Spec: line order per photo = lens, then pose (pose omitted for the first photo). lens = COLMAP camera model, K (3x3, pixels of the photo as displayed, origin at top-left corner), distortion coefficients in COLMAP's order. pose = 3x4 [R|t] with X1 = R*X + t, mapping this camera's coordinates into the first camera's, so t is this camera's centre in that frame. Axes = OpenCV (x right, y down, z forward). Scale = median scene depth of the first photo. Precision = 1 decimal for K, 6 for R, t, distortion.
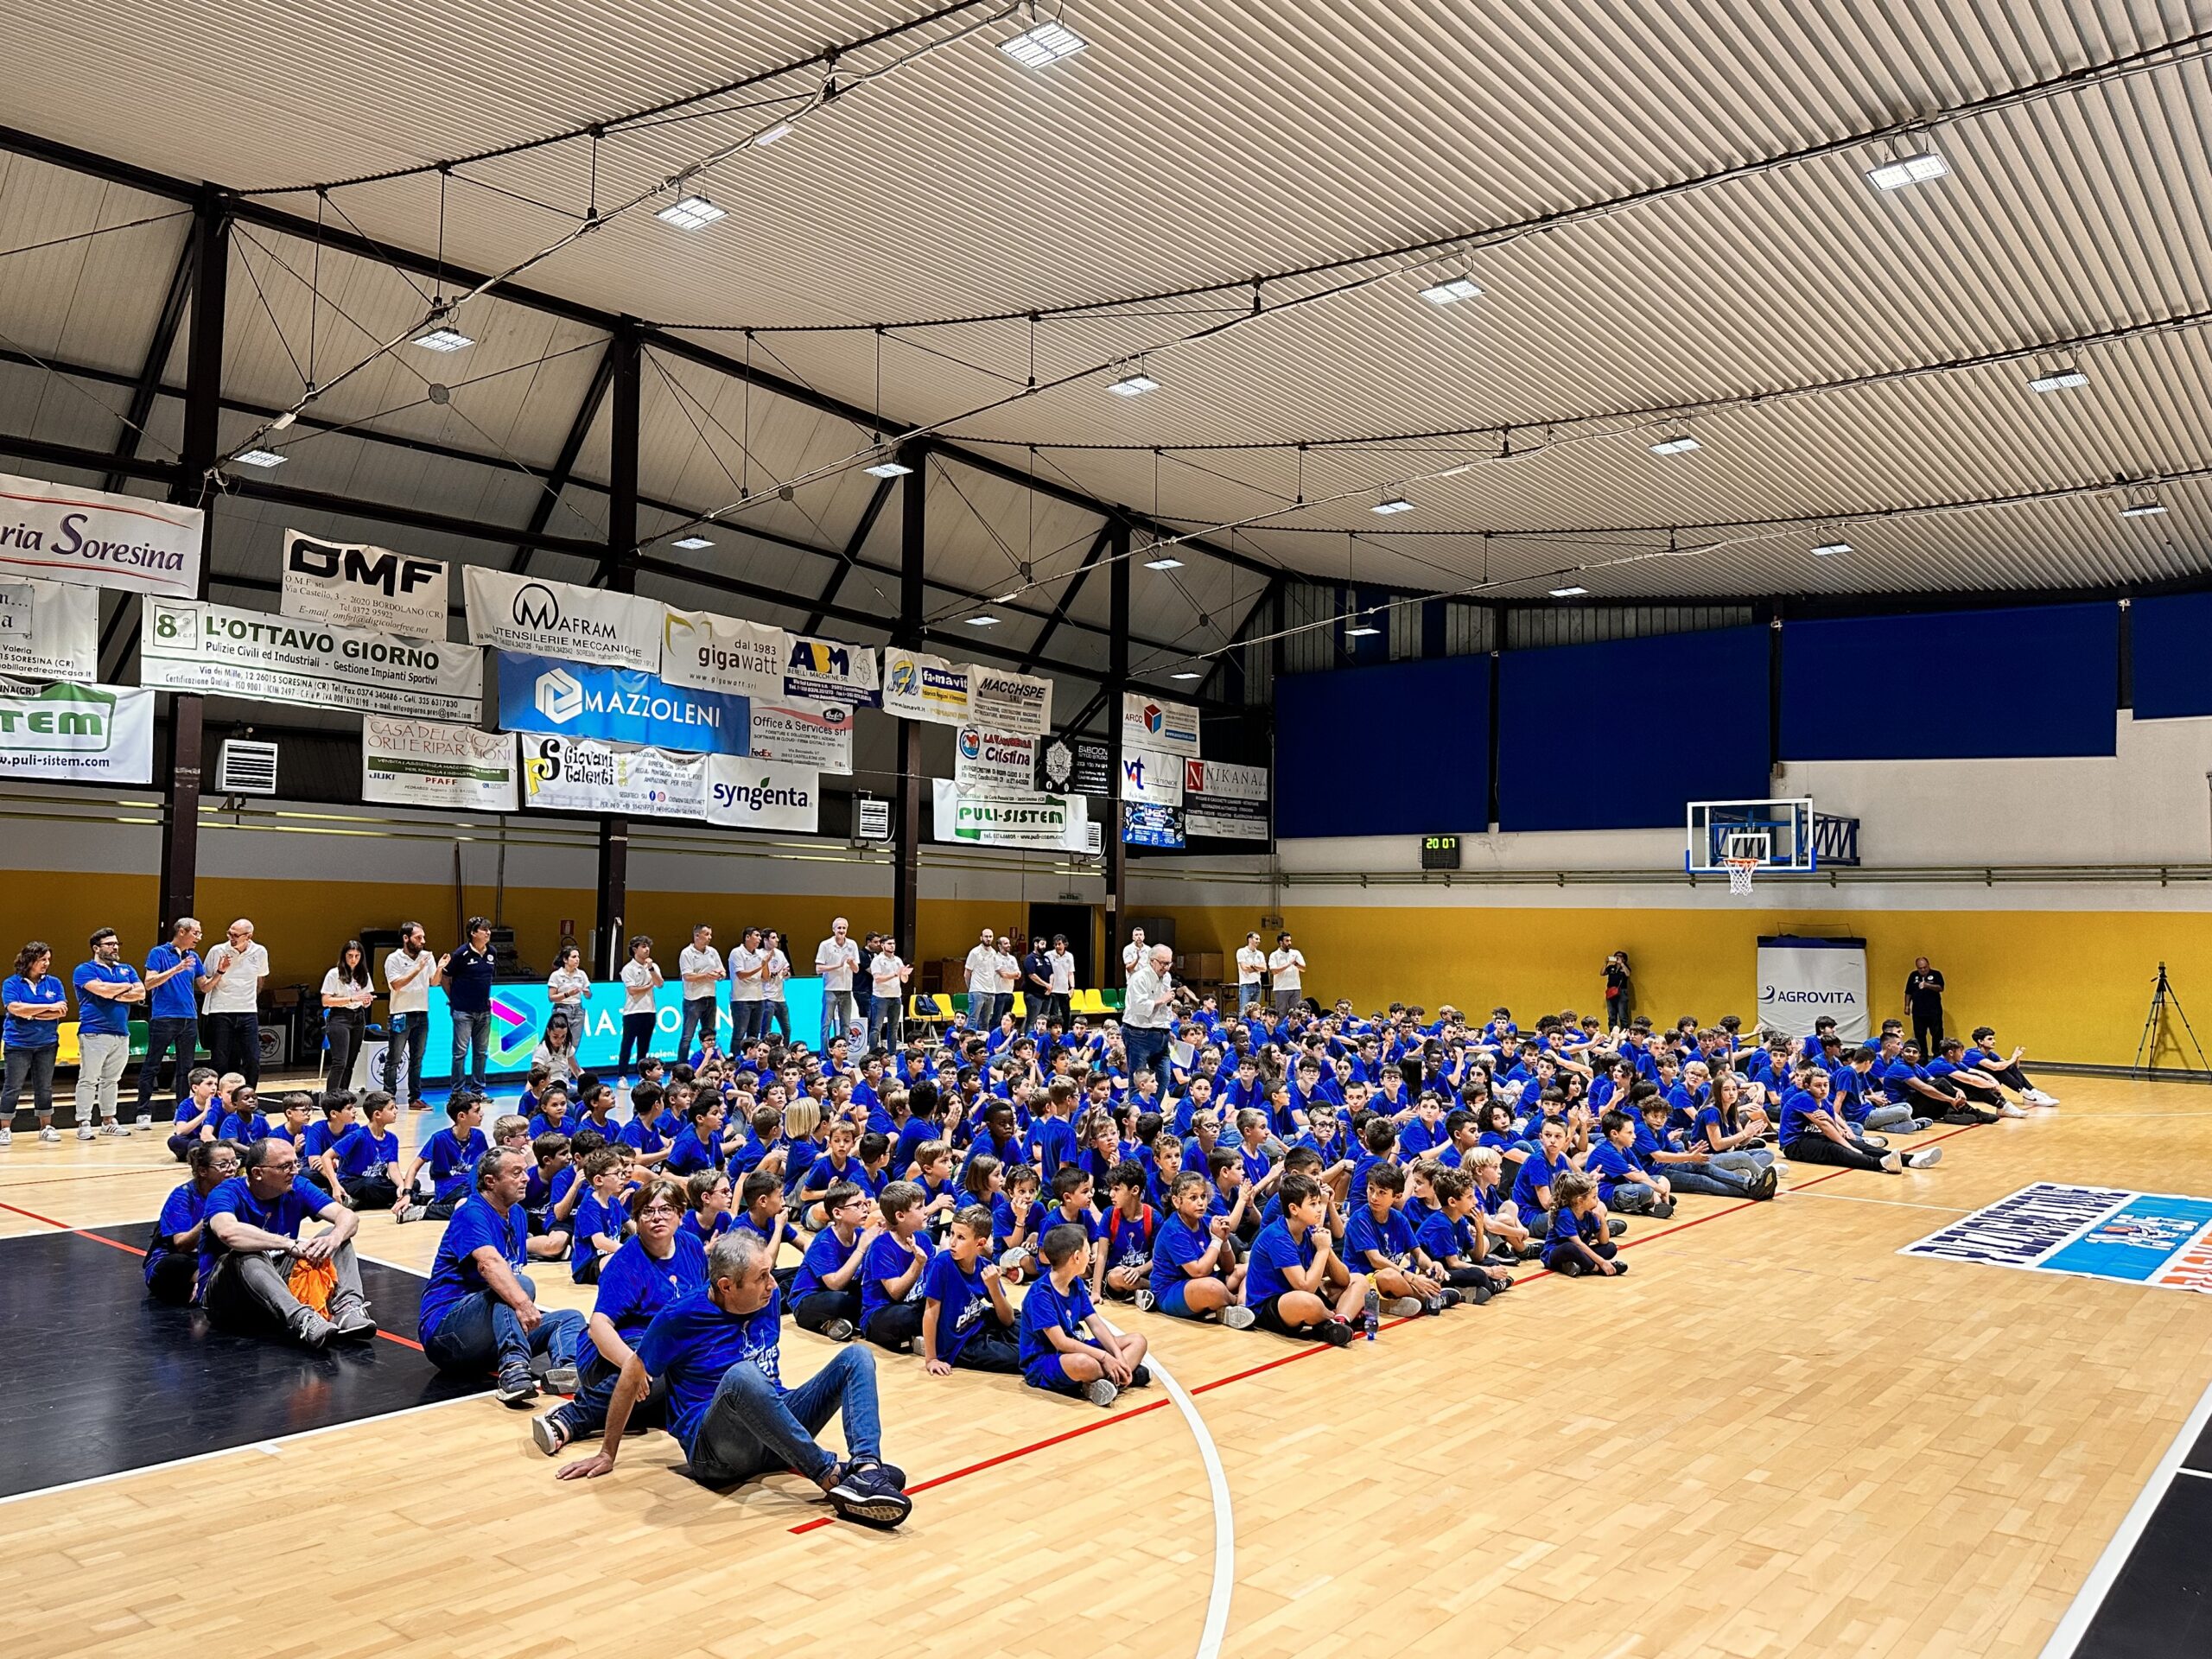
lens RADIAL K [[1630.7, 0, 1113.5], [0, 1630.7, 847.2], [0, 0, 1]] dist [0.061573, -0.104344]
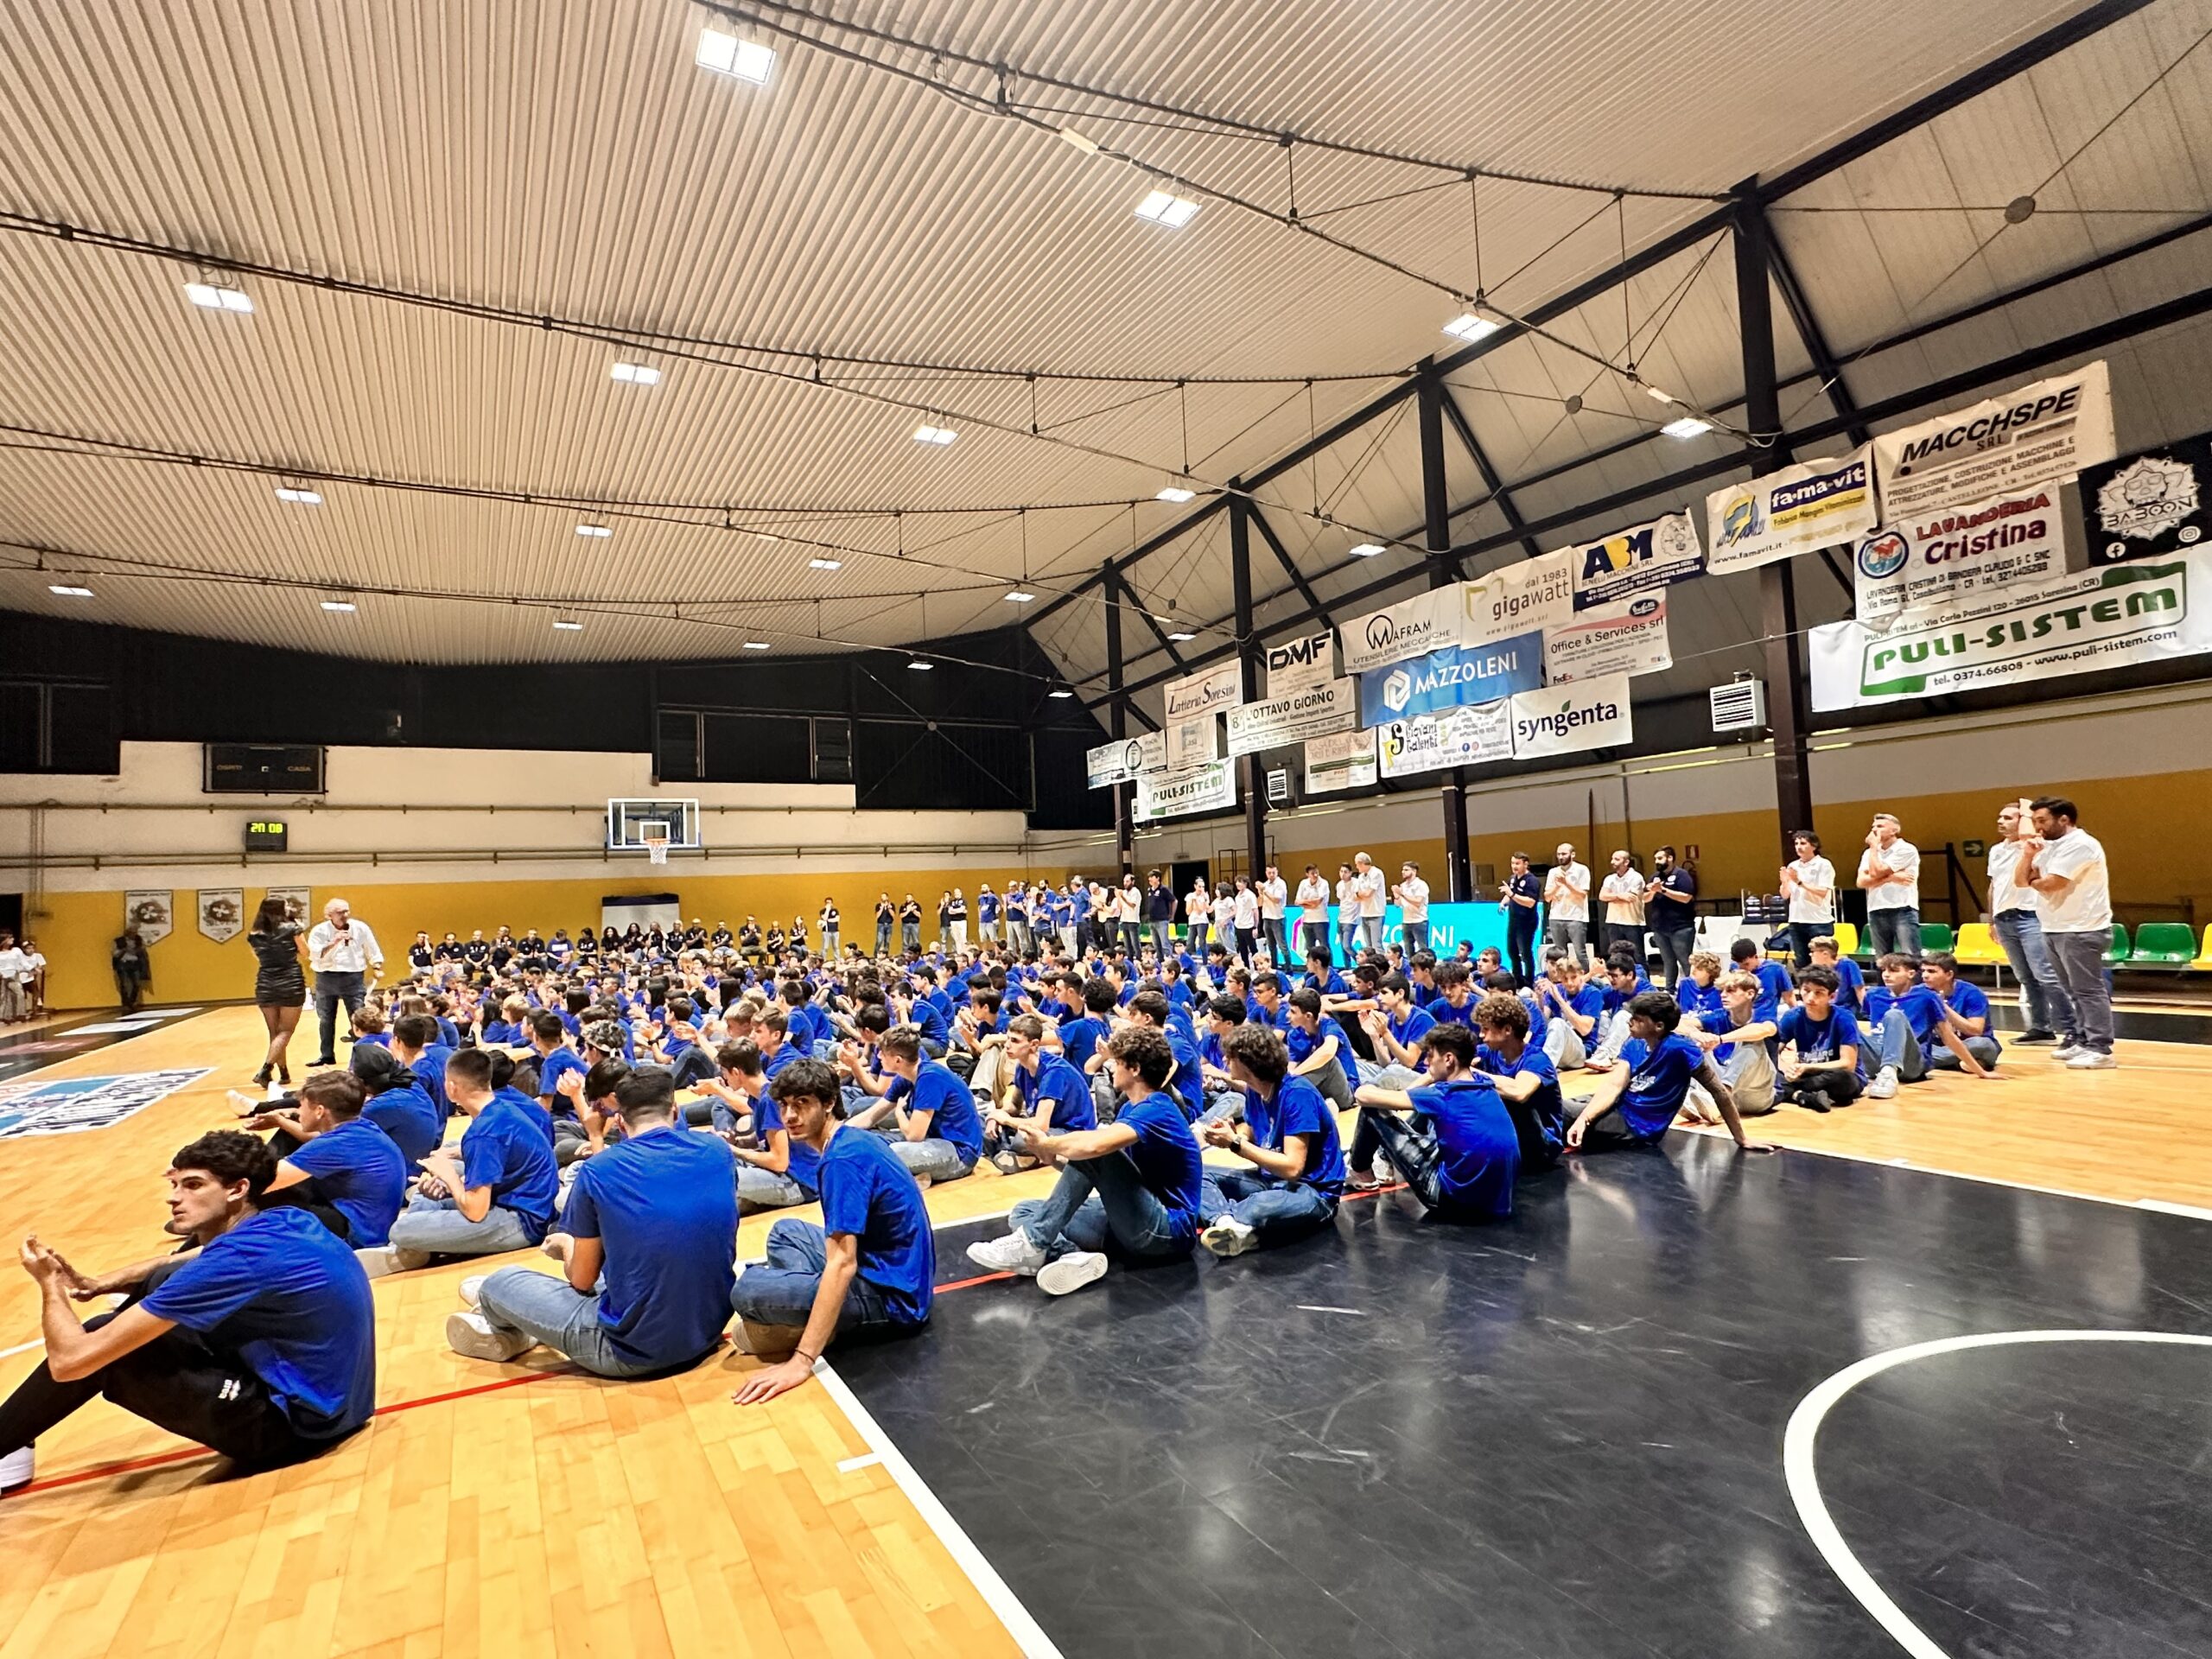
lens RADIAL K [[1112.9, 0, 1107.4], [0, 1112.9, 835.2], [0, 0, 1]] dist [0.000908, 0.004913]
pose [[-0.368856, -0.050257, -0.928127, 0.539169], [0.083041, 0.992762, -0.086760, 0.077275], [0.925770, -0.109075, -0.362013, 1.017073]]
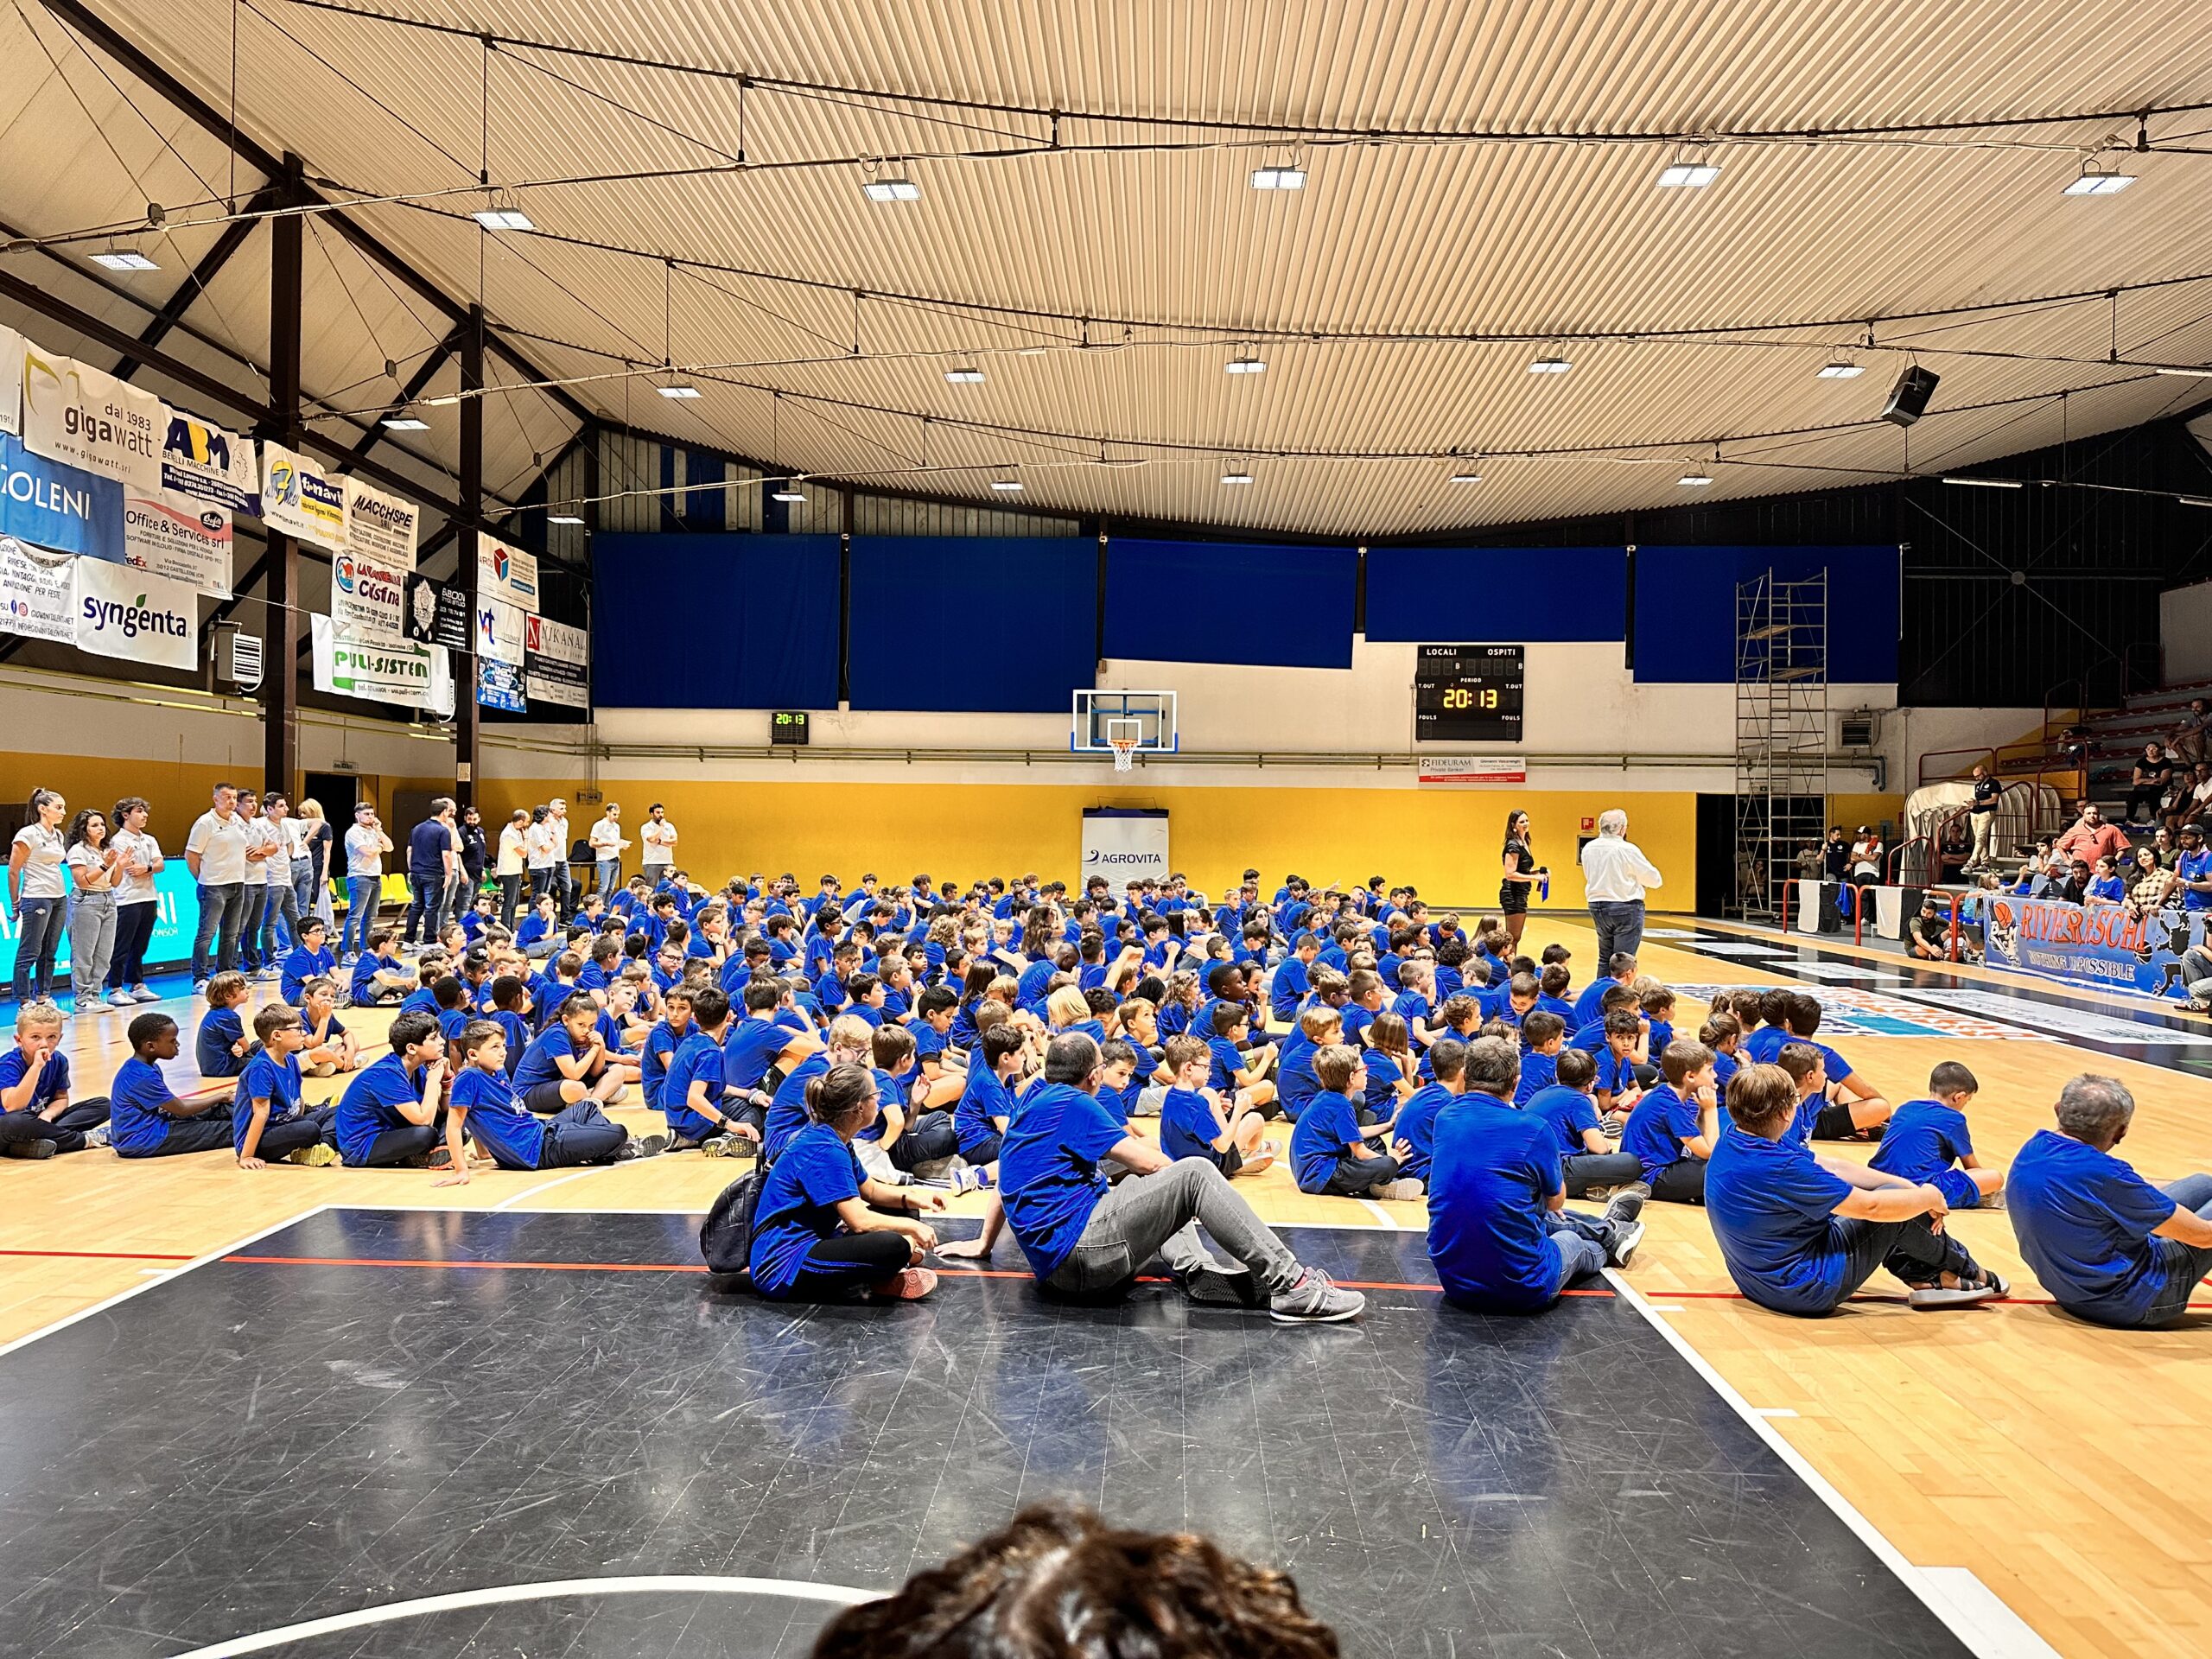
lens RADIAL K [[1550.1, 0, 1100.9], [0, 1550.1, 832.2], [0, 0, 1]] dist [0.094358, -0.112587]
pose [[0.802413, -0.006140, 0.596737, -0.305120], [-0.030885, 0.998180, 0.051800, 0.016122], [-0.595969, -0.059995, 0.800763, 0.153453]]
